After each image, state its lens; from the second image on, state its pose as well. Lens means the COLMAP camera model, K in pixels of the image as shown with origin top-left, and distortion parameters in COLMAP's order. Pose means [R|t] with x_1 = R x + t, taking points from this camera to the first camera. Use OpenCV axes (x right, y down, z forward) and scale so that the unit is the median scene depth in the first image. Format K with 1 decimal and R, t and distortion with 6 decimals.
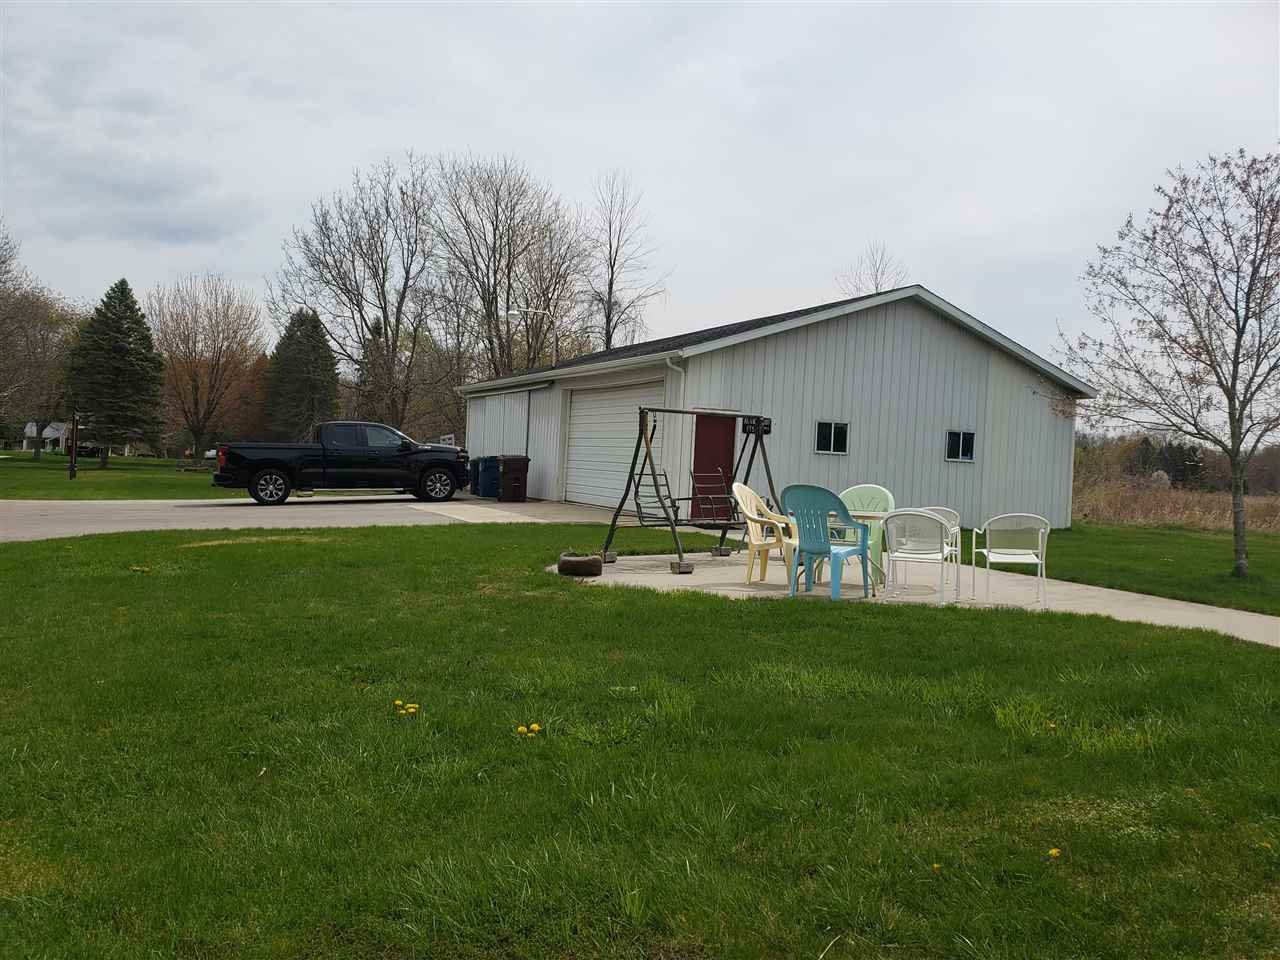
lens RADIAL K [[984.7, 0, 640.0], [0, 984.7, 480.0], [0, 0, 1]] dist [0.052323, -0.002912]
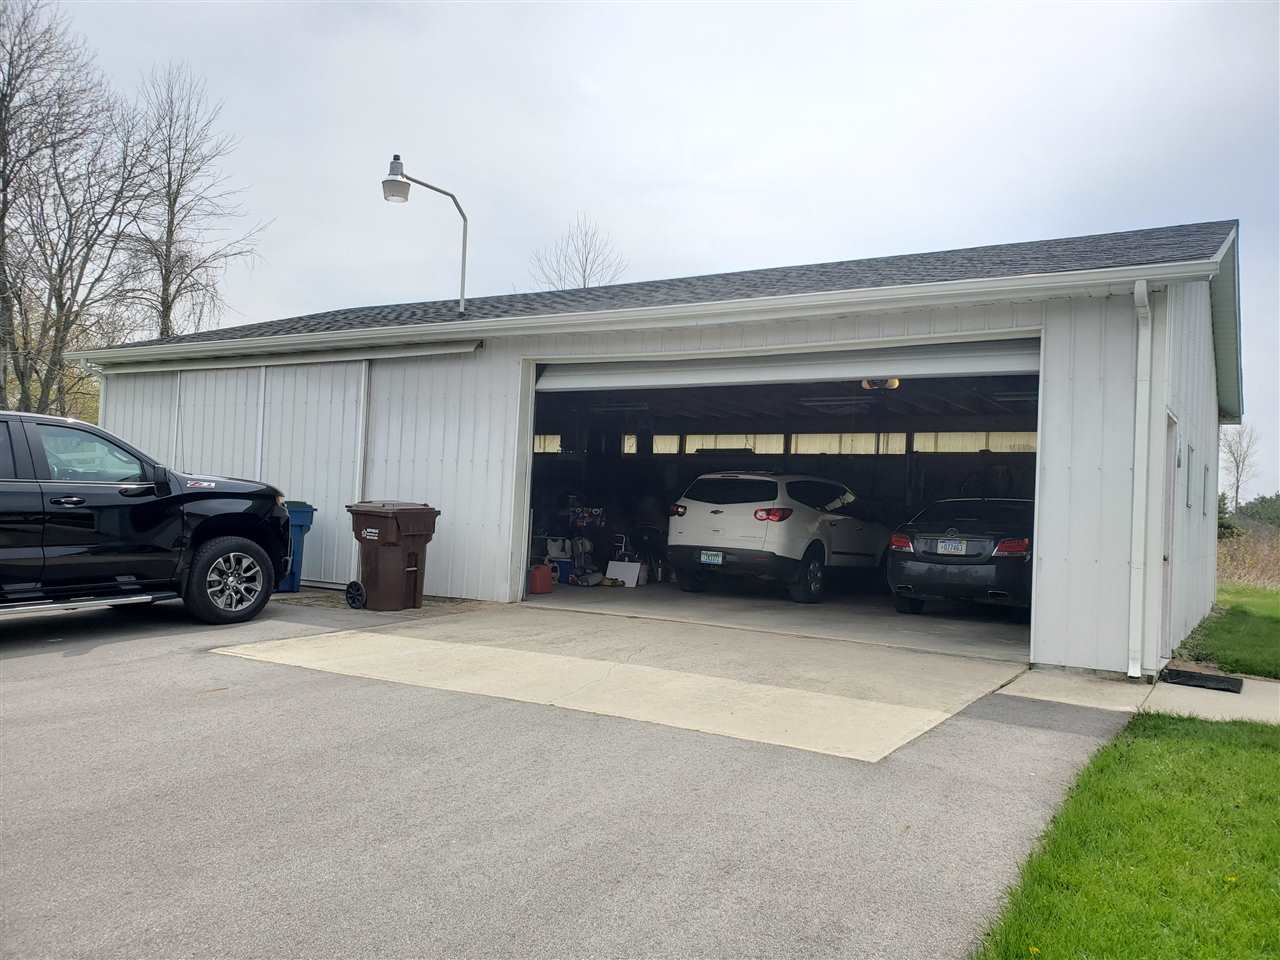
lens RADIAL K [[984.7, 0, 640.0], [0, 984.7, 480.0], [0, 0, 1]] dist [0.052323, -0.002912]
pose [[0.847504, 0.006459, 0.530749, -0.119909], [0.005190, 0.999777, -0.020454, -0.011167], [-0.530763, 0.020090, 0.847282, 0.250819]]
